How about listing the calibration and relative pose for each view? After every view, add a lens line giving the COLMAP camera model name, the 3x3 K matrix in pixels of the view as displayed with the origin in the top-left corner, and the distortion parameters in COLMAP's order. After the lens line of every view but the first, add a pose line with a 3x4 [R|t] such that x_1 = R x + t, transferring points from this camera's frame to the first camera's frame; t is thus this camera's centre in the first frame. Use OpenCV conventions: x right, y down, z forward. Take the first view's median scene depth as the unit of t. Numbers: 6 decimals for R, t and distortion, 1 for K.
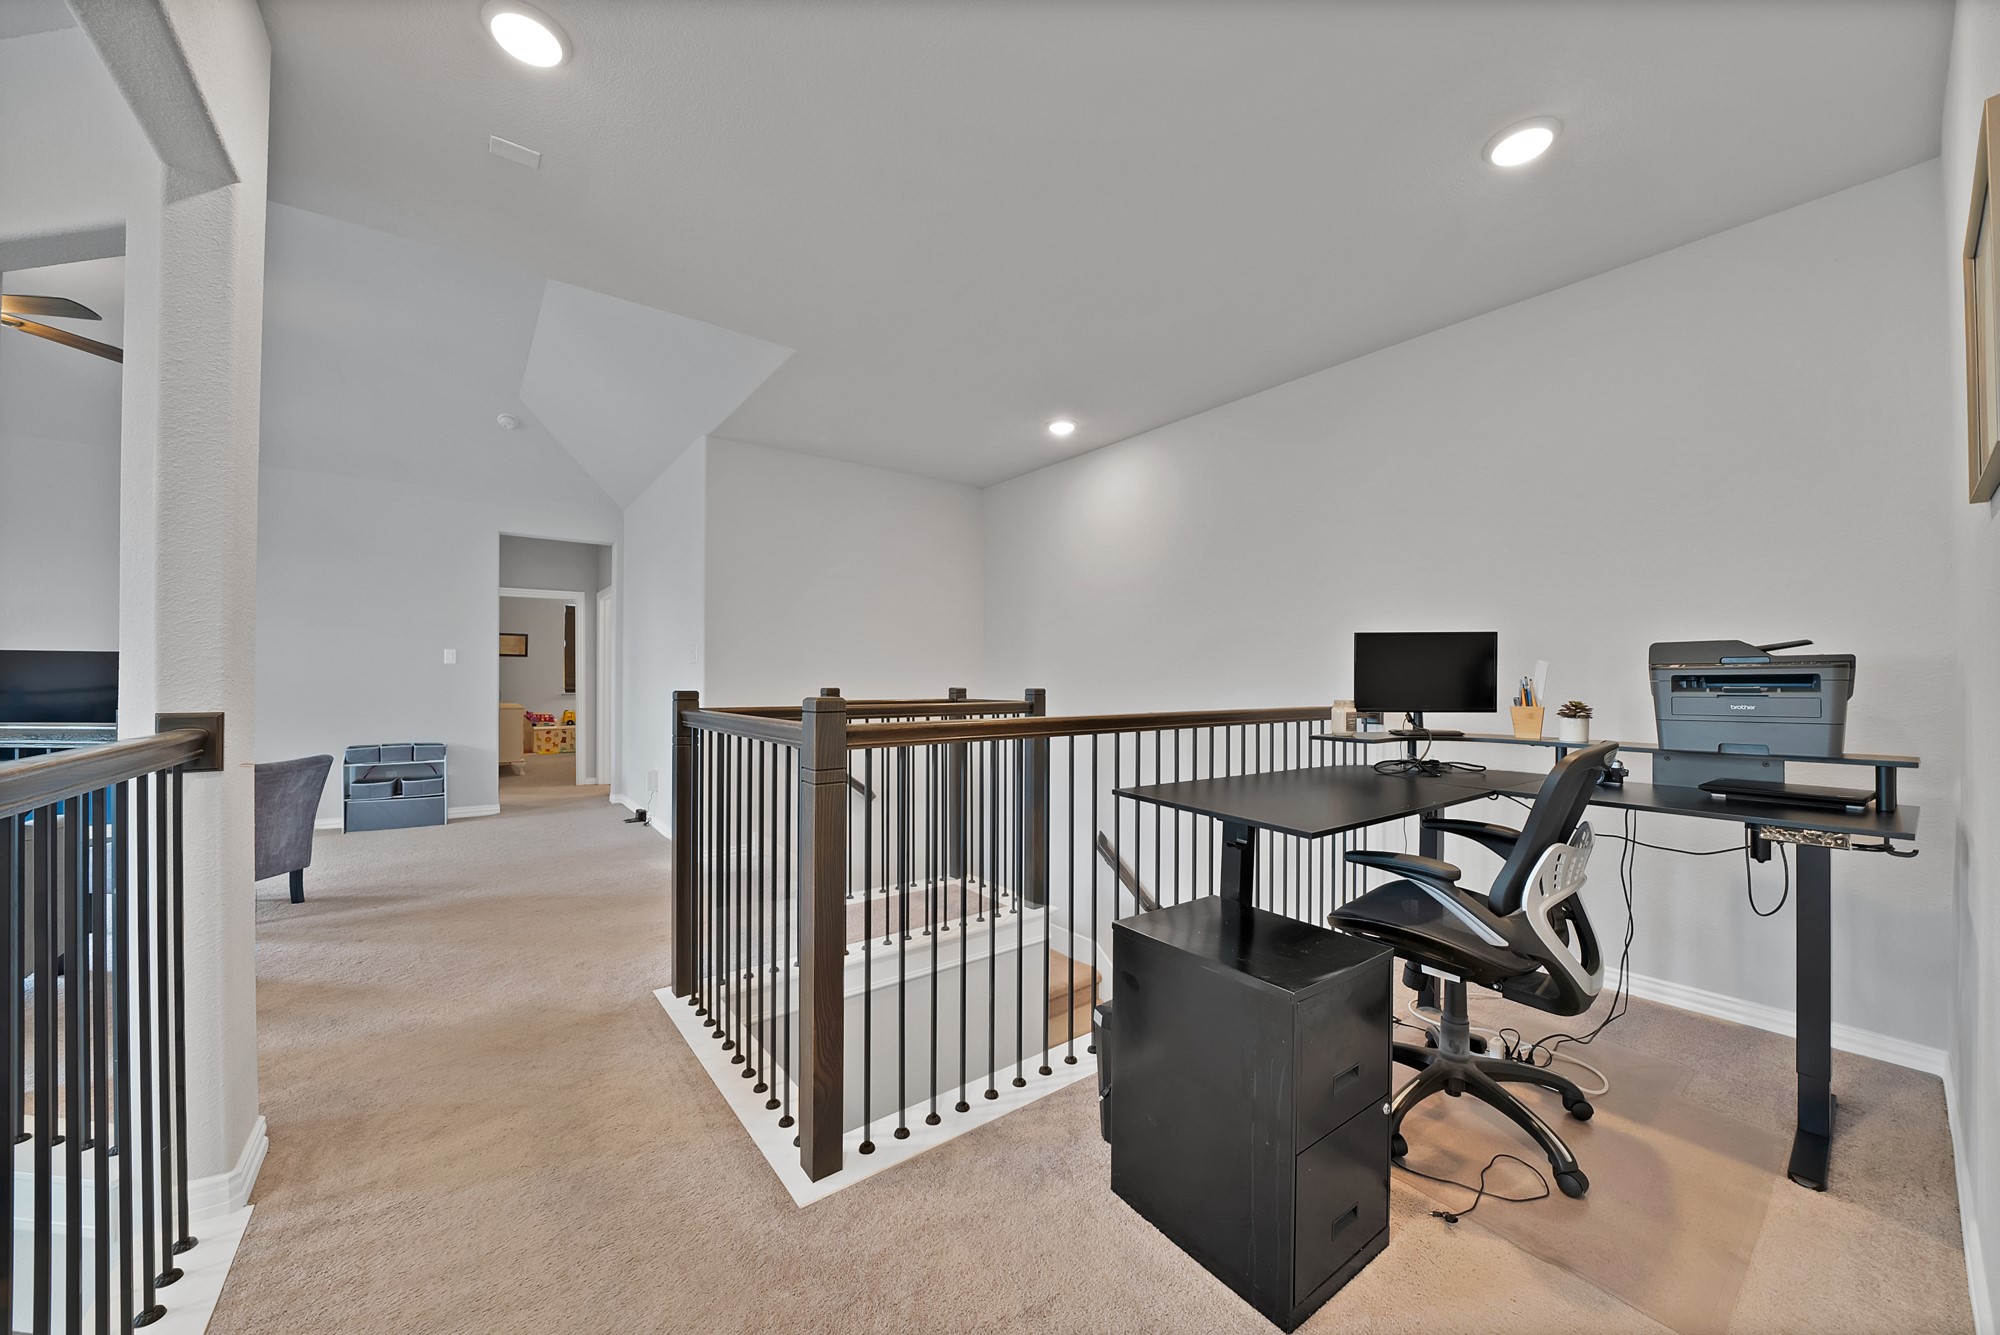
lens RADIAL K [[719.6, 0, 995.1], [0, 719.6, 676.4], [0, 0, 1]] dist [-0.018415, 0.000143]
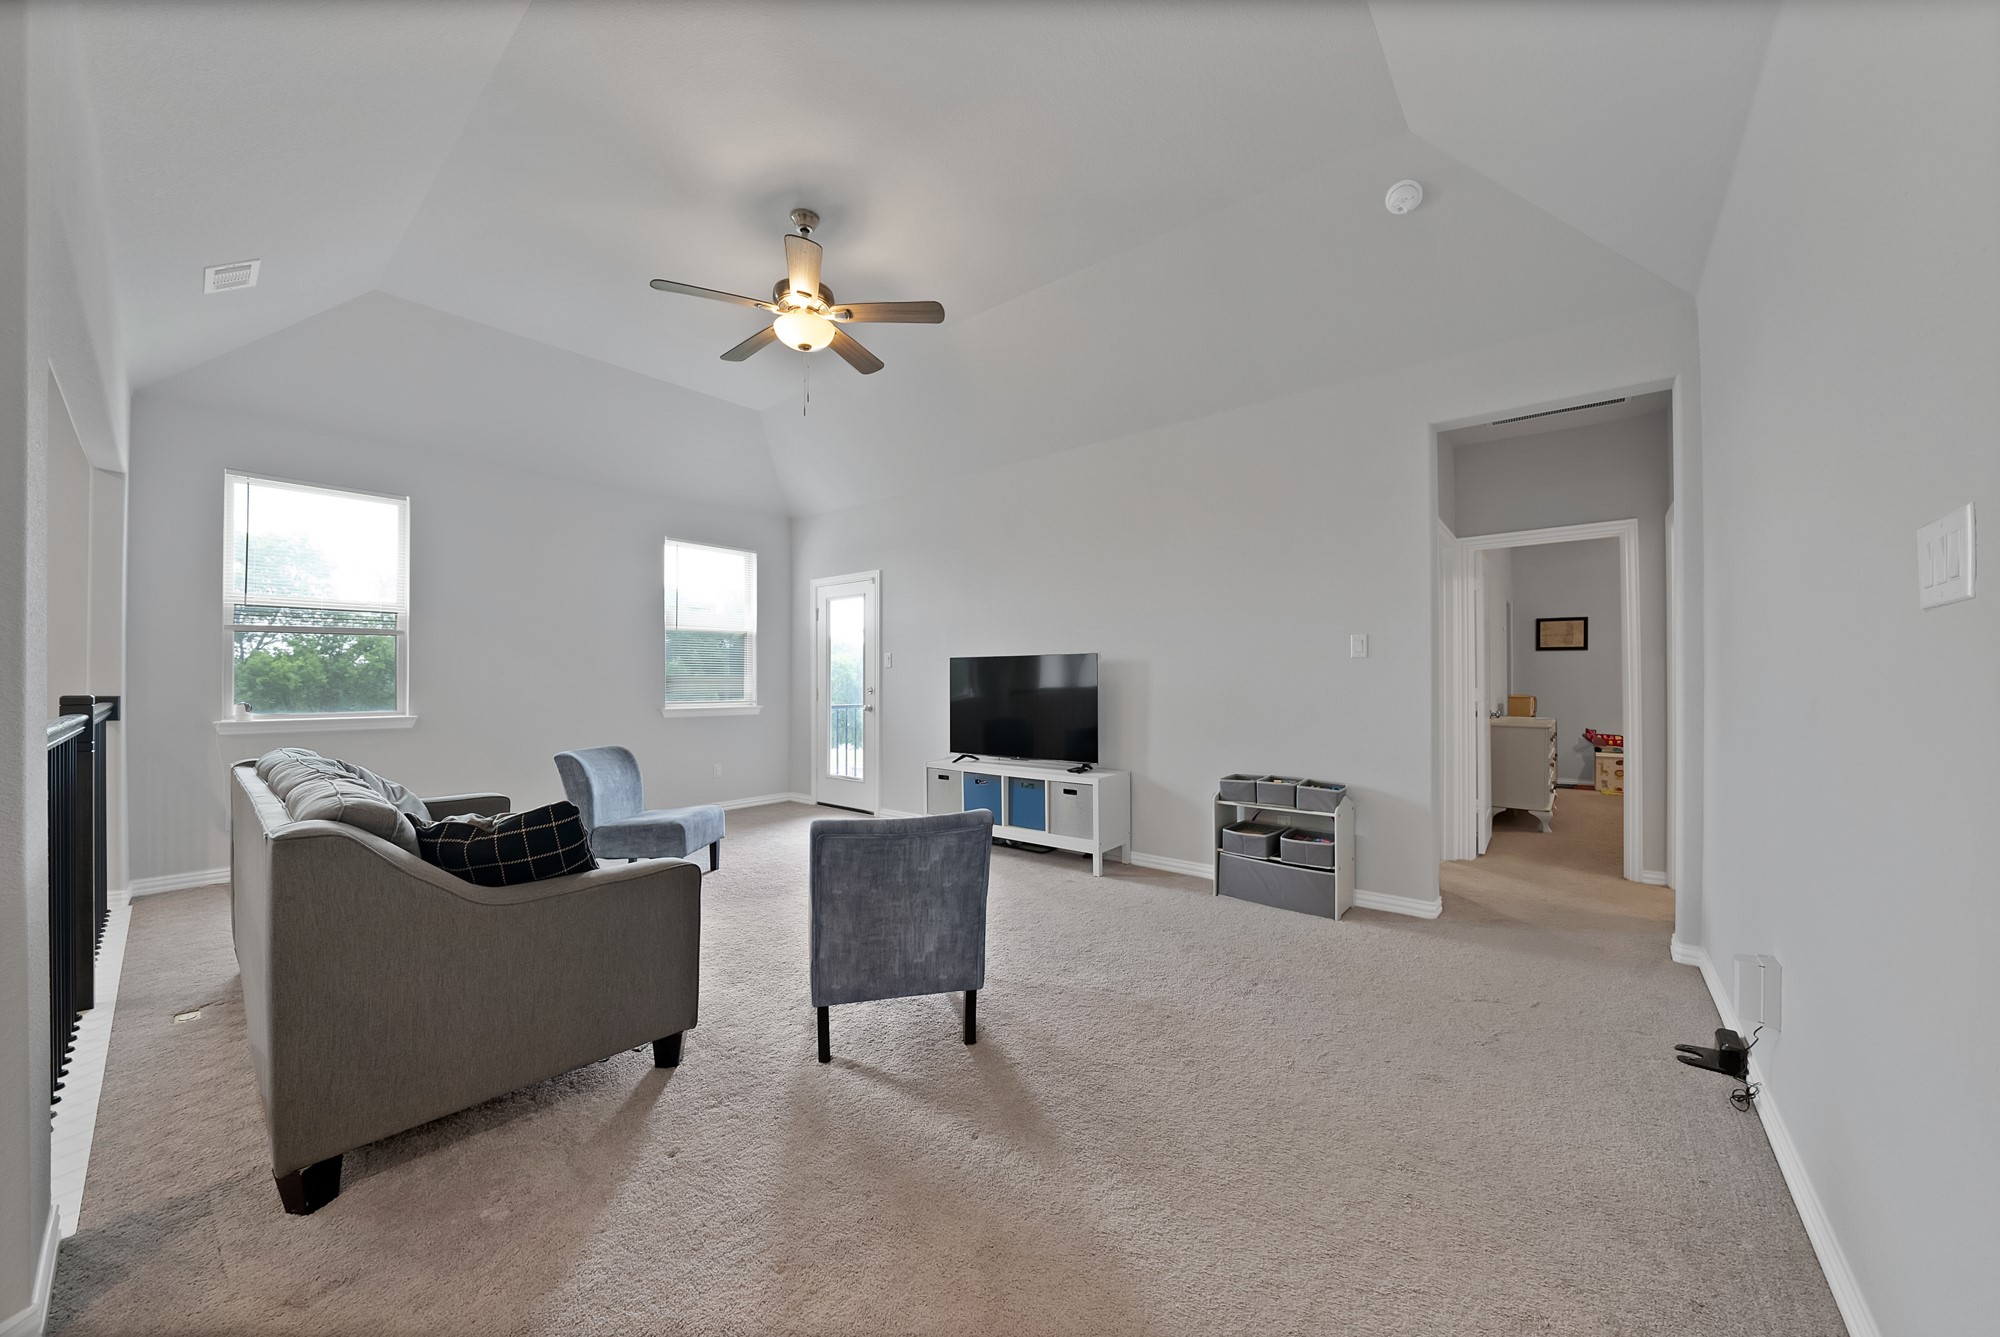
lens RADIAL K [[719.6, 0, 995.1], [0, 719.6, 677.4], [0, 0, 1]] dist [-0.018415, 0.000143]
pose [[0.225951, -0.012094, -0.974064, -0.228933], [0.009043, 0.999906, -0.010317, 0.003642], [0.974097, -0.006477, 0.226039, 0.555023]]
